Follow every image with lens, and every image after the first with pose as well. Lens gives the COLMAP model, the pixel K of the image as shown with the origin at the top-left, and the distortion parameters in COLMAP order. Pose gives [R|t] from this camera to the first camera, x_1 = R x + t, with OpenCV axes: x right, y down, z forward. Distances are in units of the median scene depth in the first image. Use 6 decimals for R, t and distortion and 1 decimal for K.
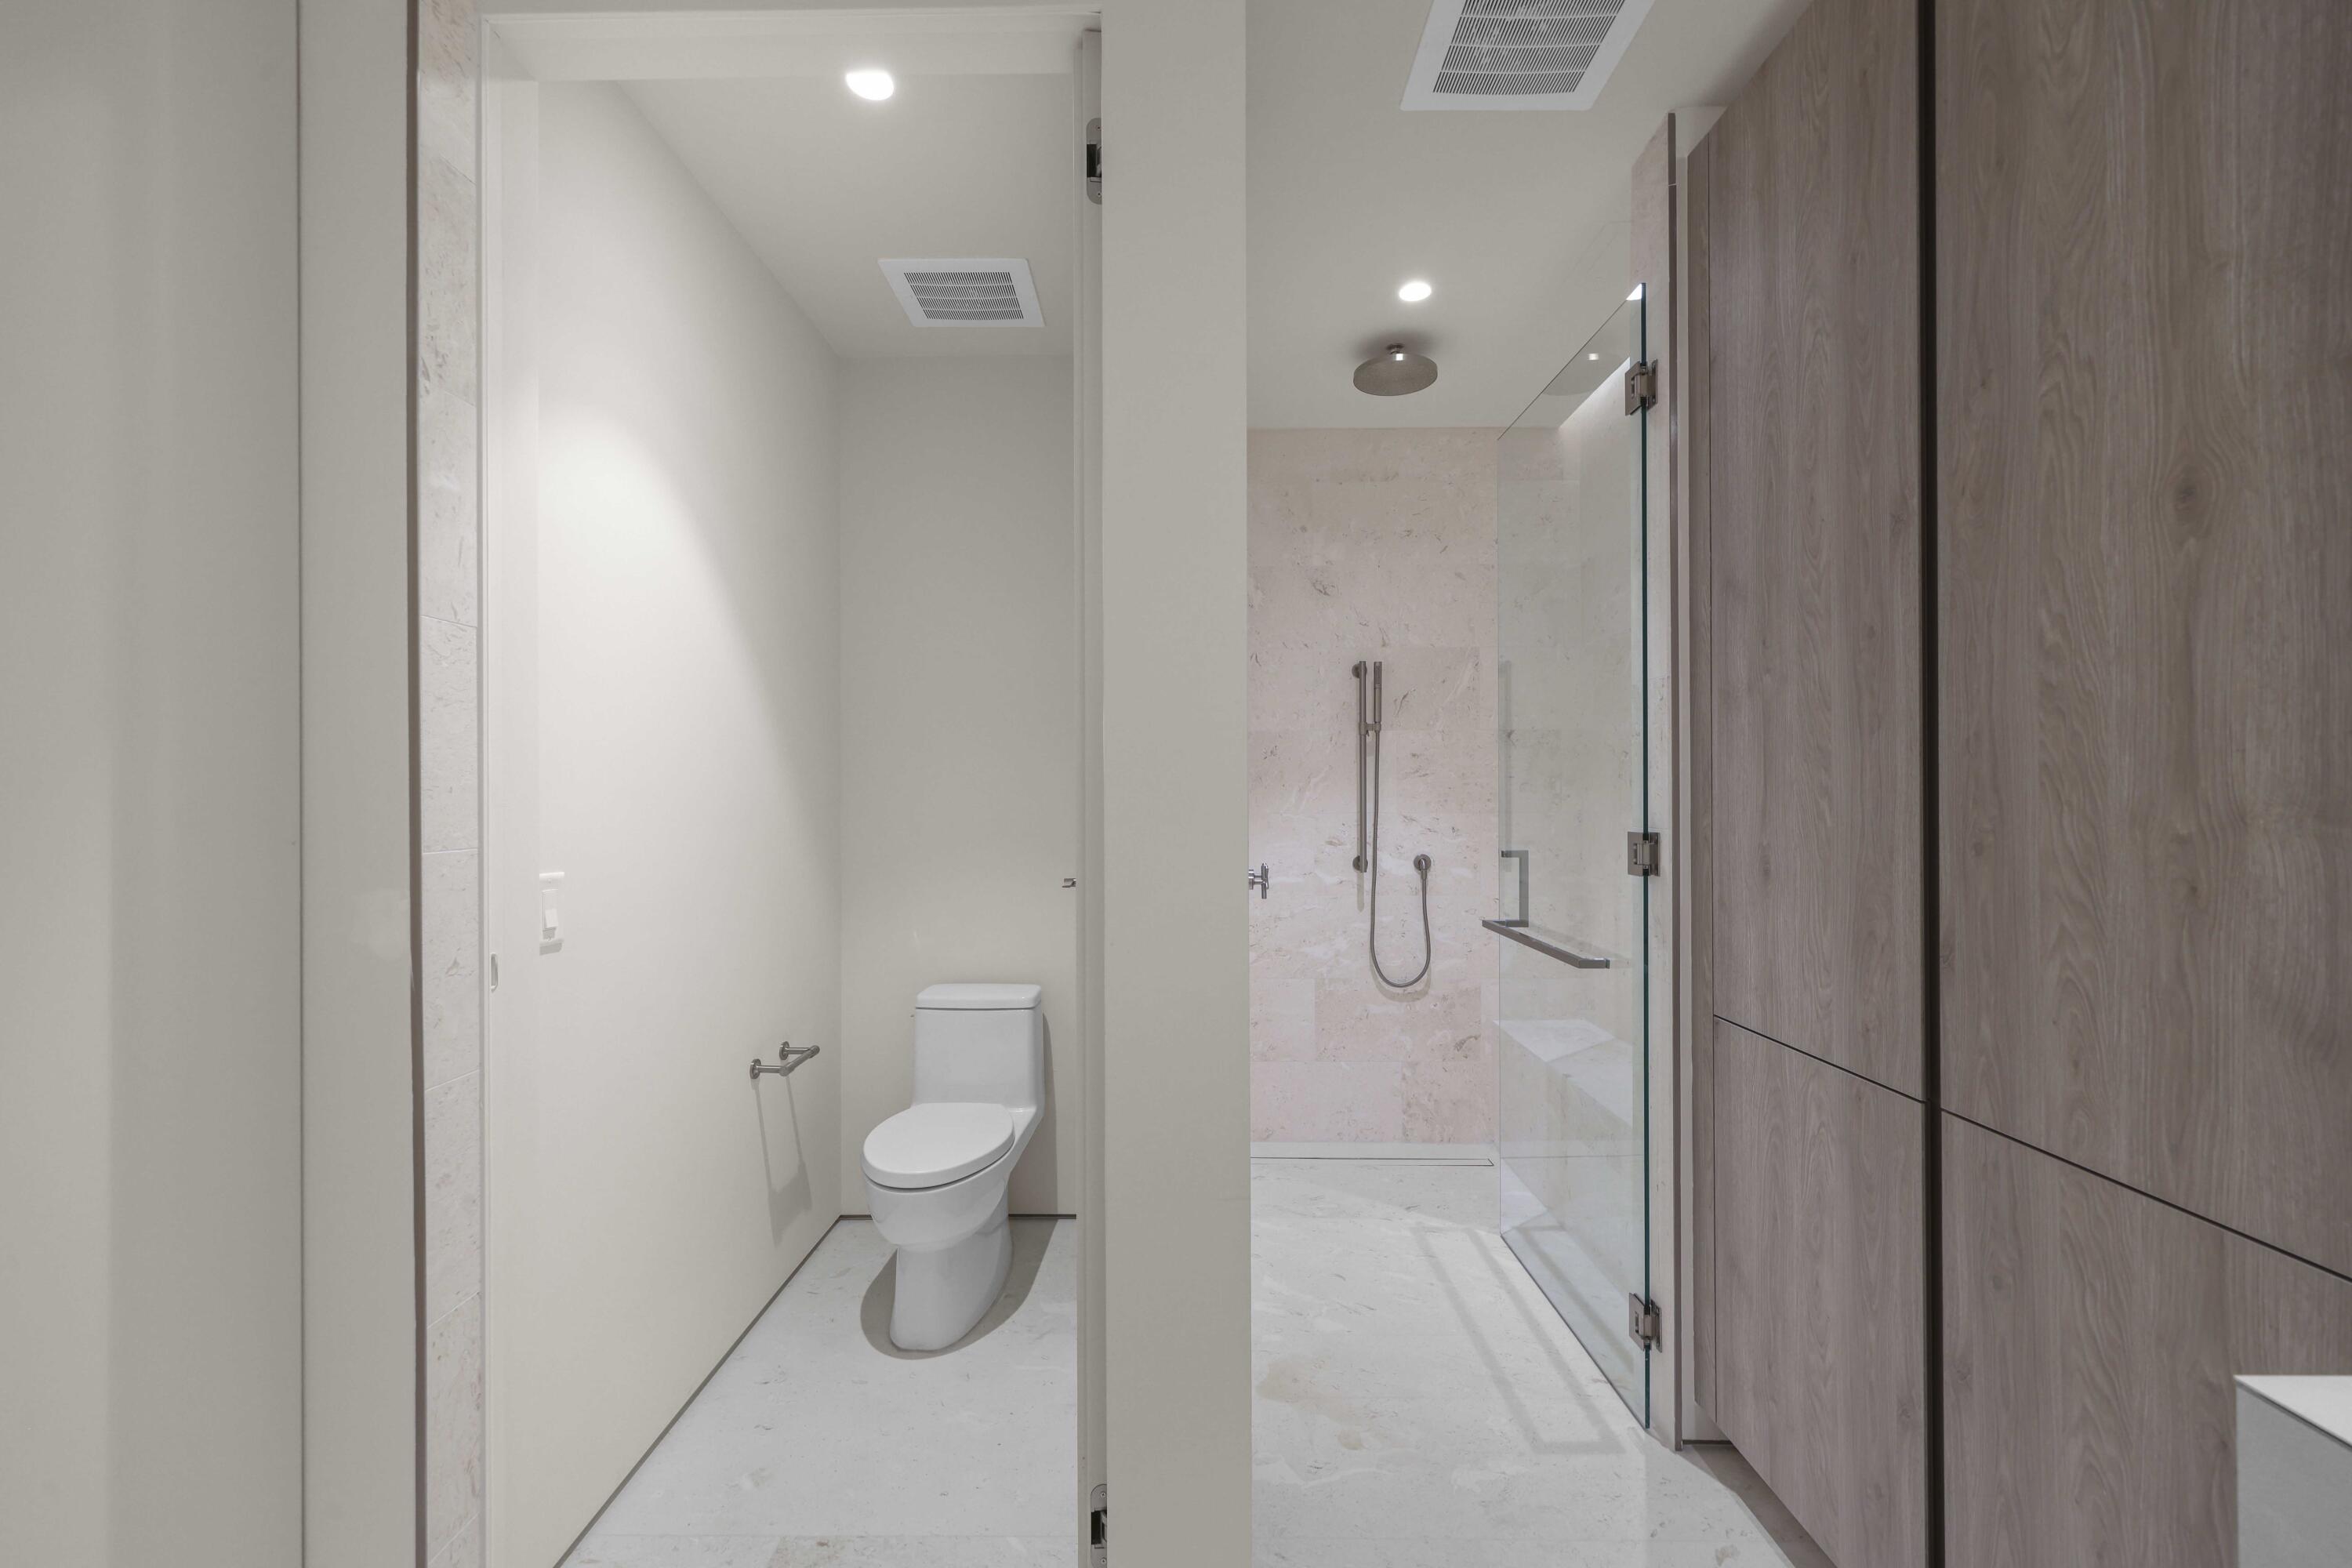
lens RADIAL K [[919.0, 0, 1174.0], [0, 919.0, 794.8], [0, 0, 1]] dist [0.001405, 0.000265]
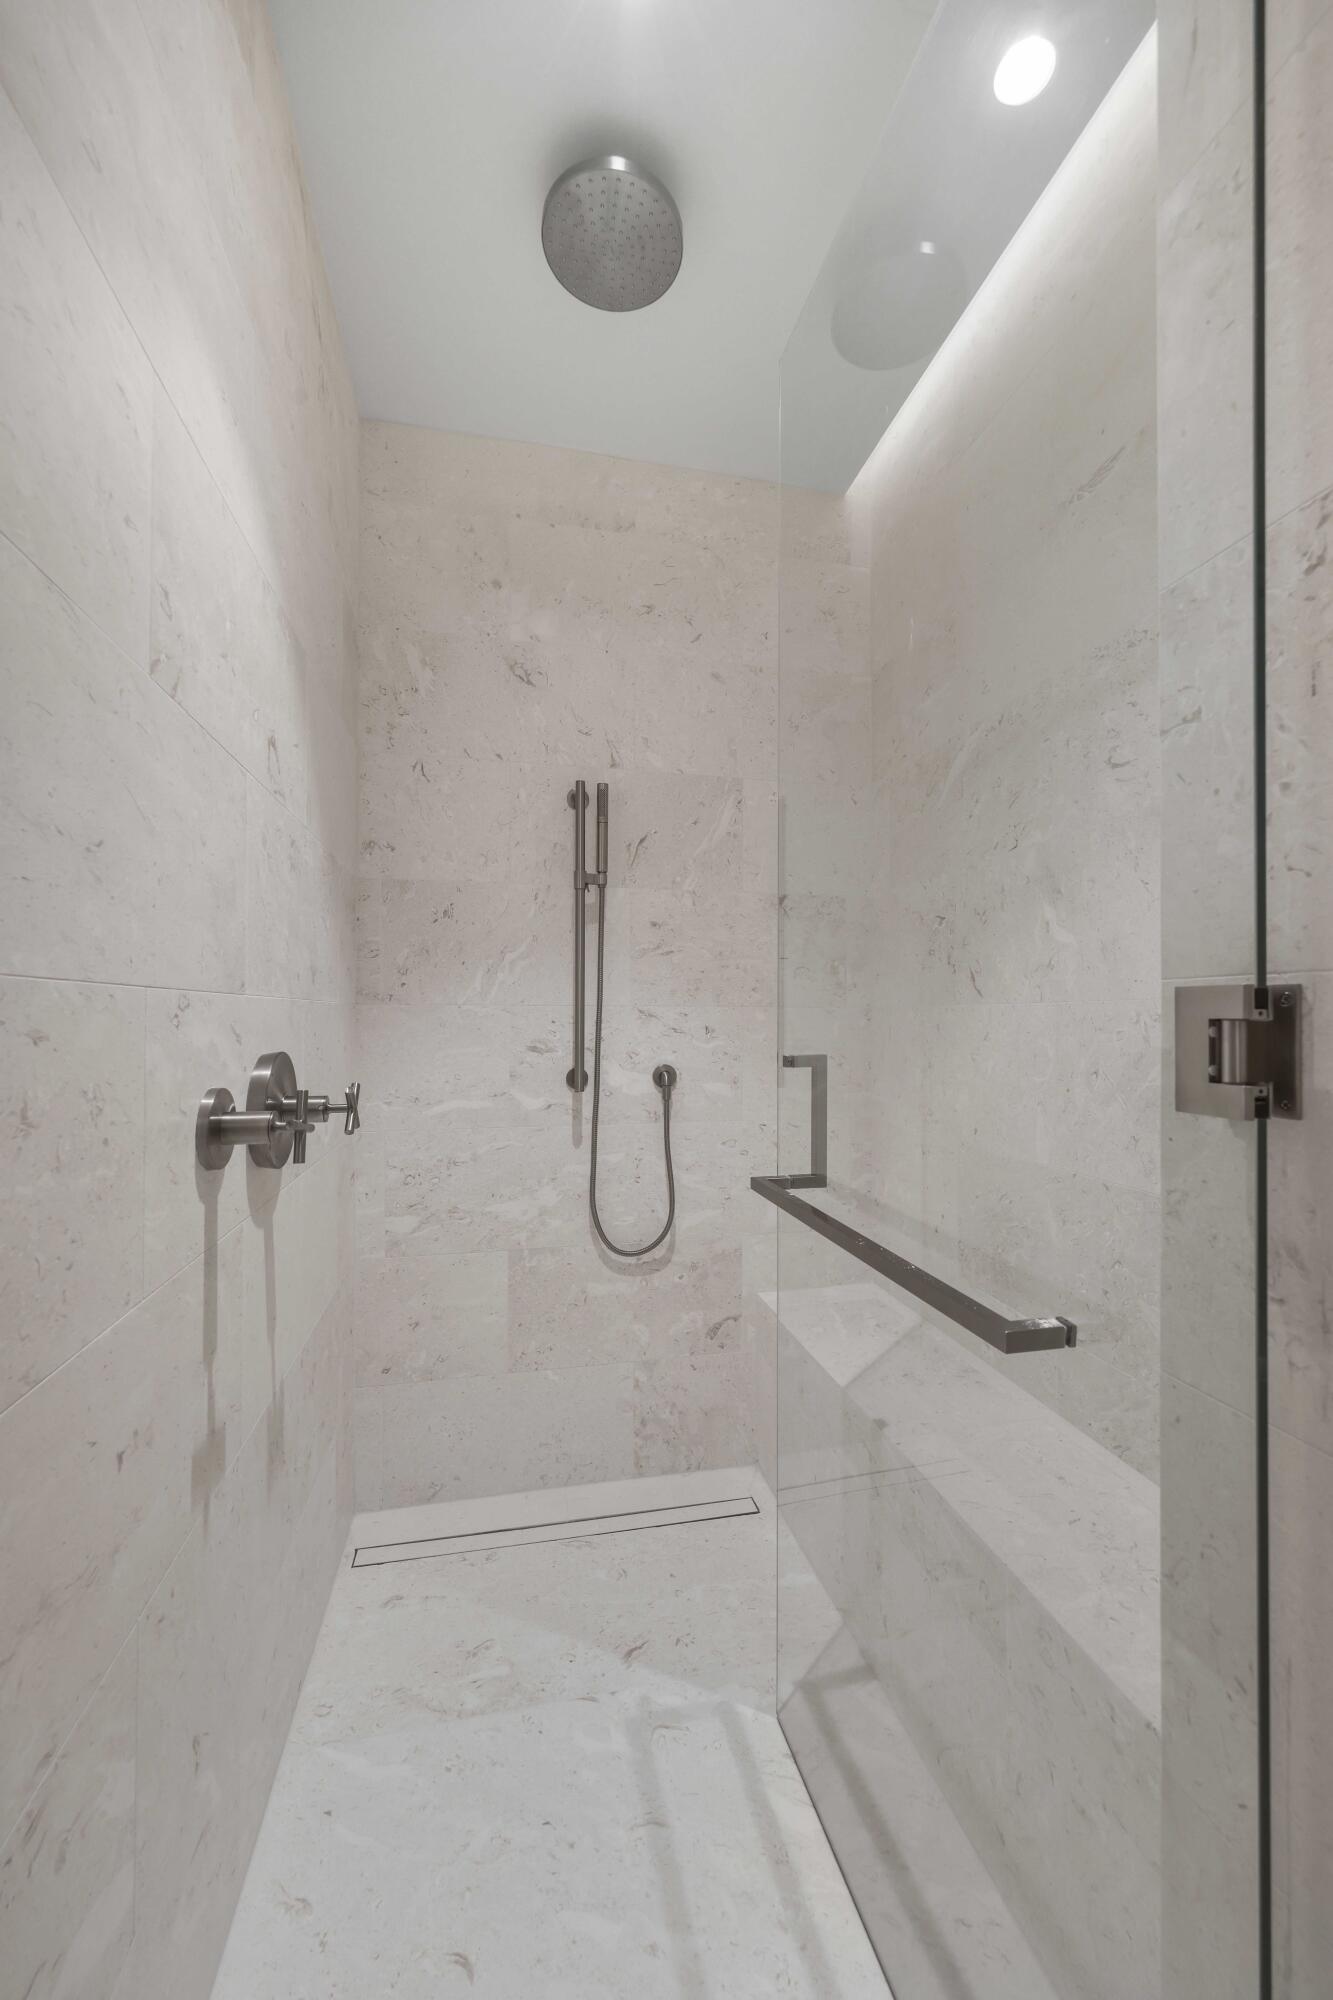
lens RADIAL K [[761.0, 0, 669.7], [0, 761.0, 1016.1], [0, 0, 1]] dist [0.001171, -0.000041]
pose [[0.971361, 0.007454, 0.237493, 0.135167], [-0.006588, 0.999968, -0.004439, 0.030039], [-0.237518, 0.002747, 0.971379, 0.431875]]
